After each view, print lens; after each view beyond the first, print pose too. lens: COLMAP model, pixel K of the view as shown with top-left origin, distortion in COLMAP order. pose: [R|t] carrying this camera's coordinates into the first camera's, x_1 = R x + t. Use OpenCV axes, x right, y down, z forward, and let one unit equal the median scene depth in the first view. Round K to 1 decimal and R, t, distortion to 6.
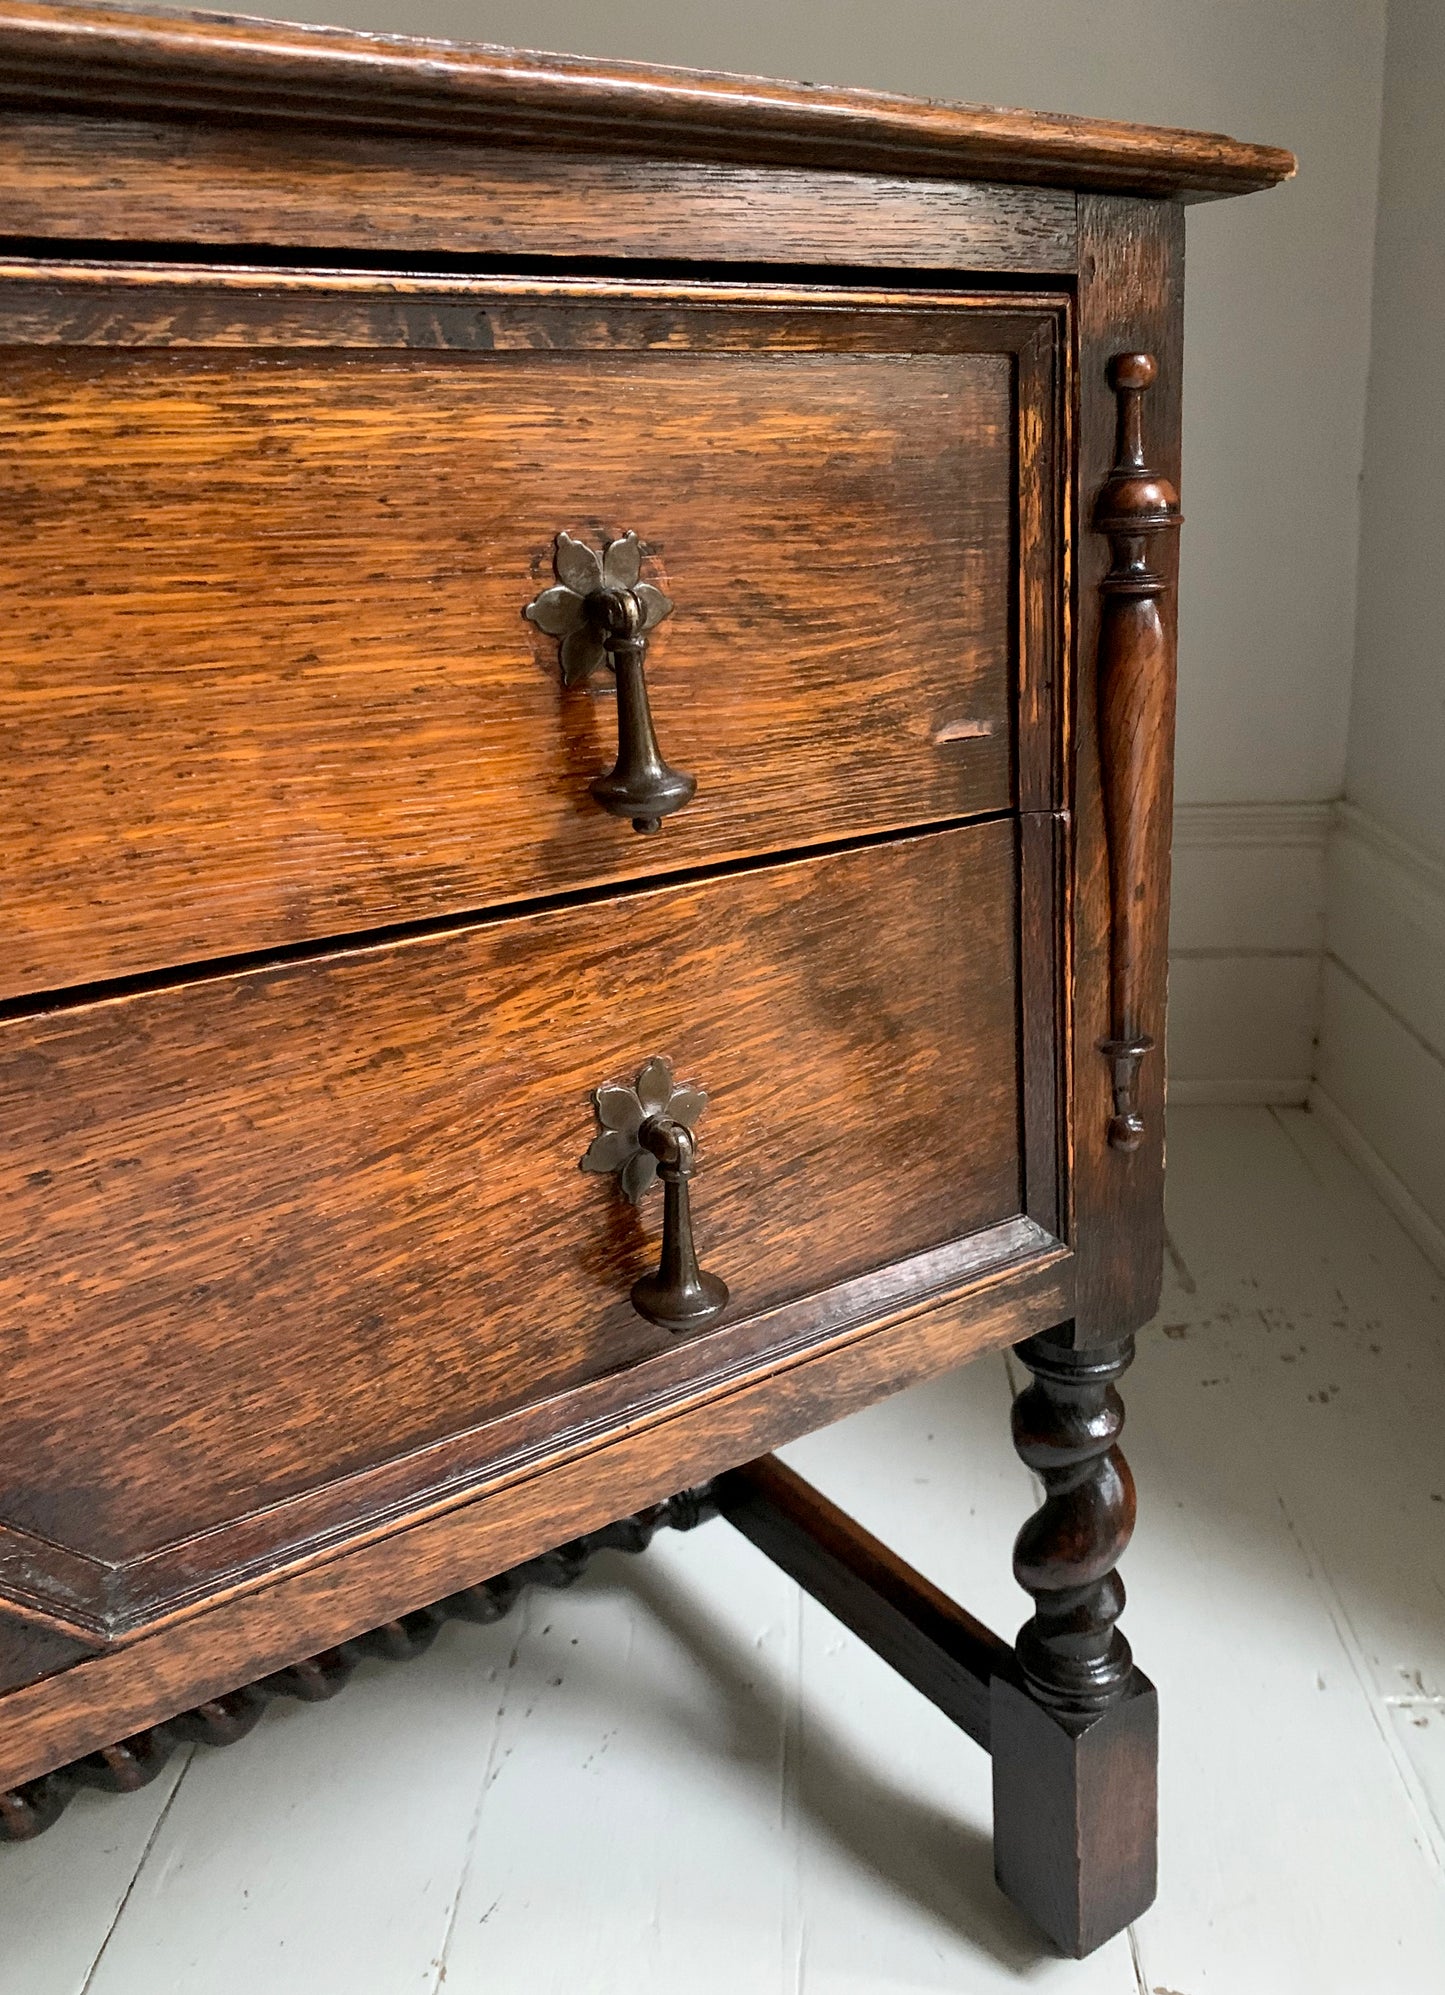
lens RADIAL K [[1641.1, 0, 722.6], [0, 1641.1, 944.4], [0, 0, 1]] dist [0.050669, -0.062084]
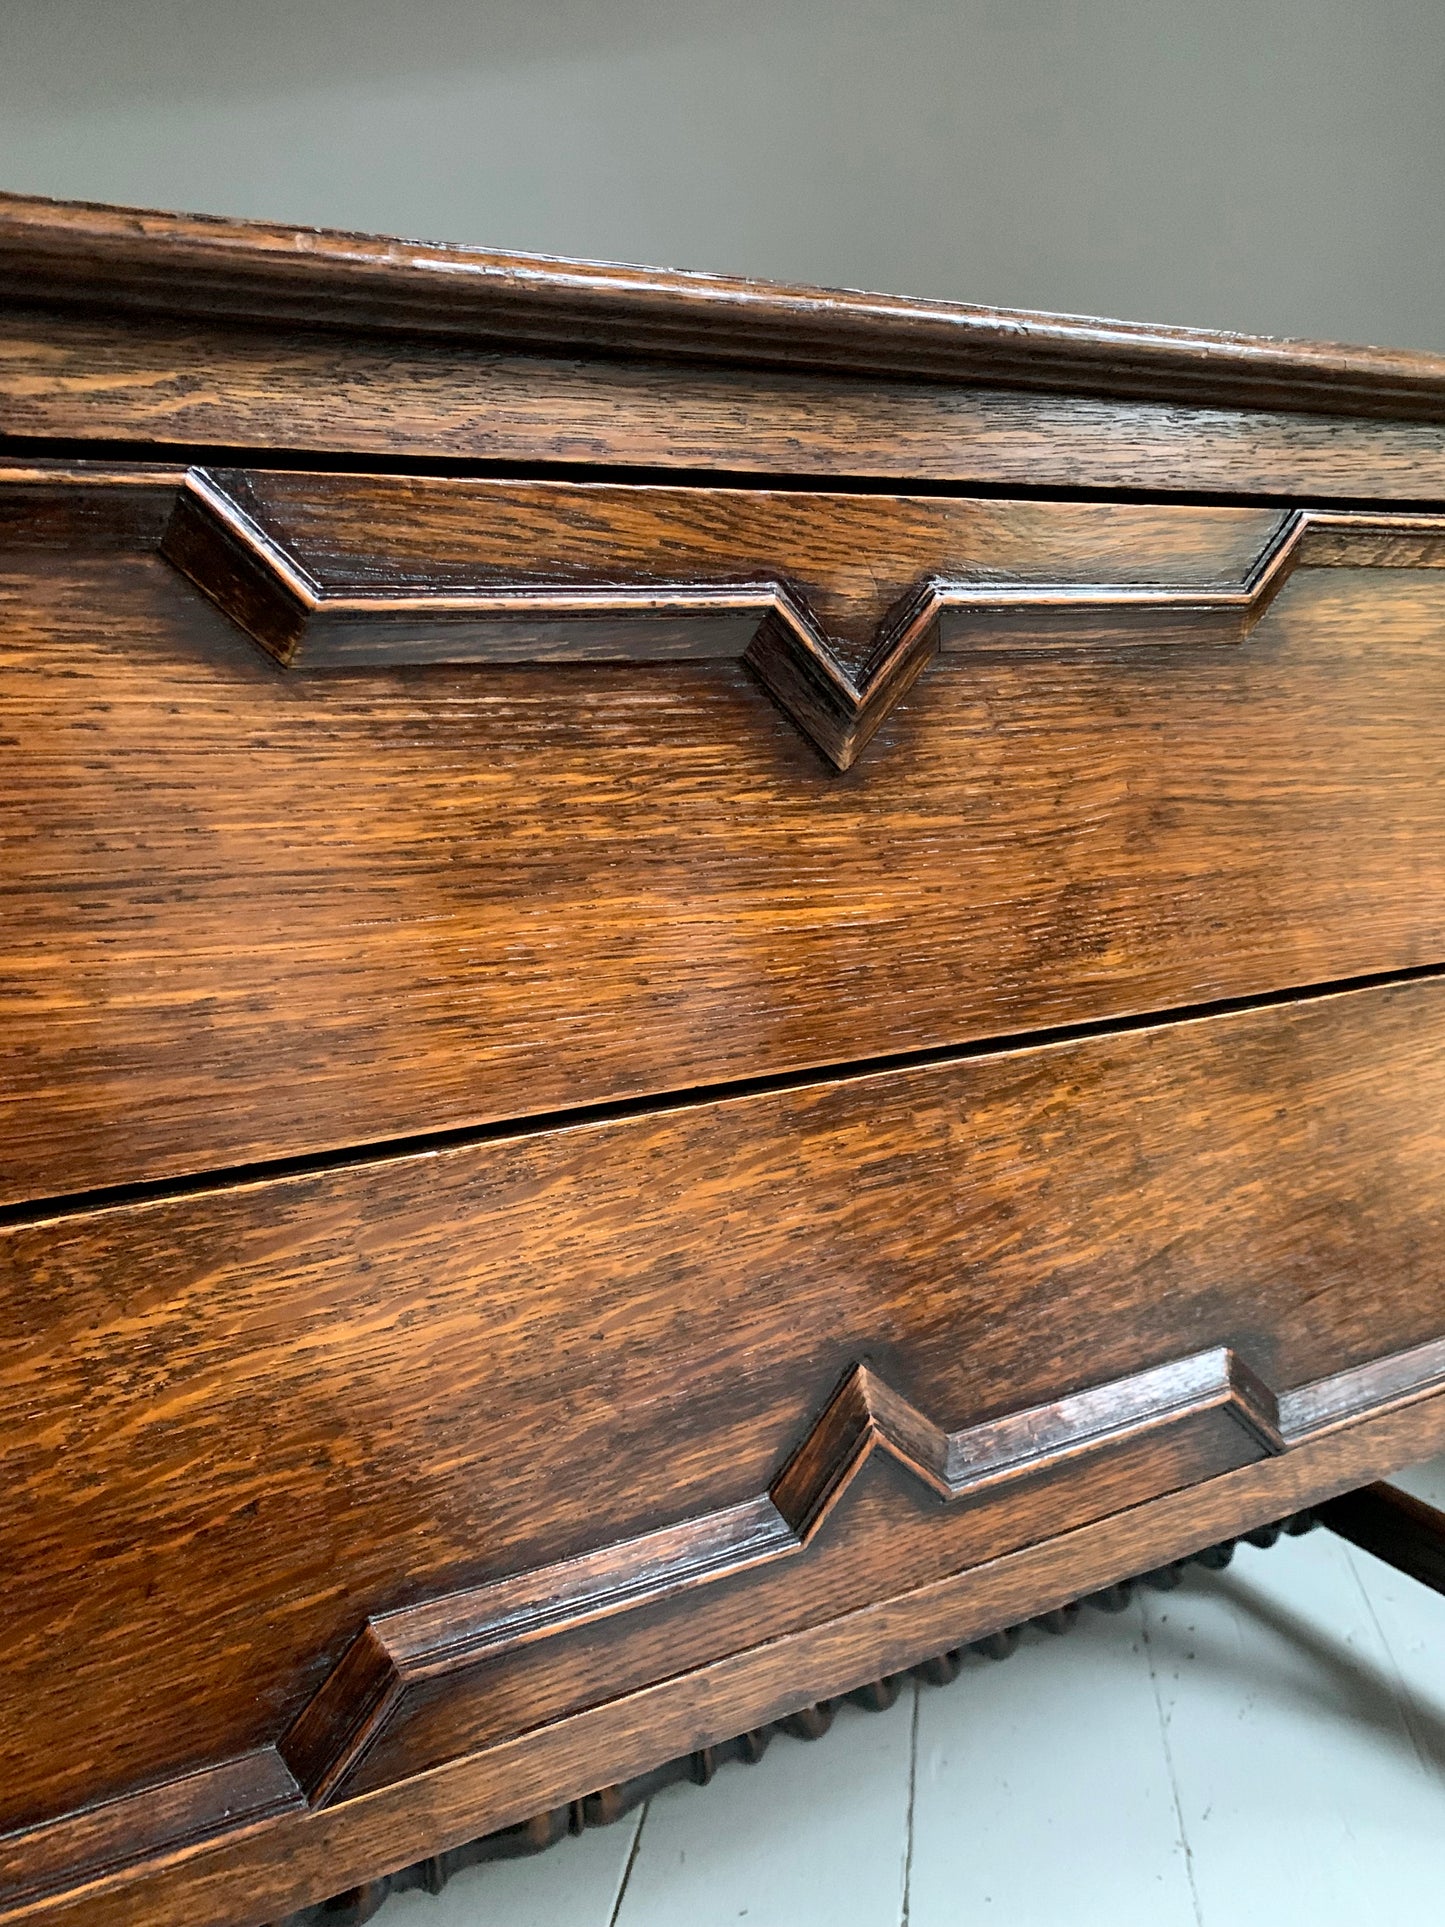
lens RADIAL K [[1635.4, 0, 756.5], [0, 1635.4, 1032.2], [0, 0, 1]] dist [-0.001149, 0.018203]
pose [[0.997716, 0.027483, -0.061702, -0.726533], [-0.031029, 0.997876, -0.057271, 0.152812], [0.059997, 0.059054, 0.996450, -0.456026]]
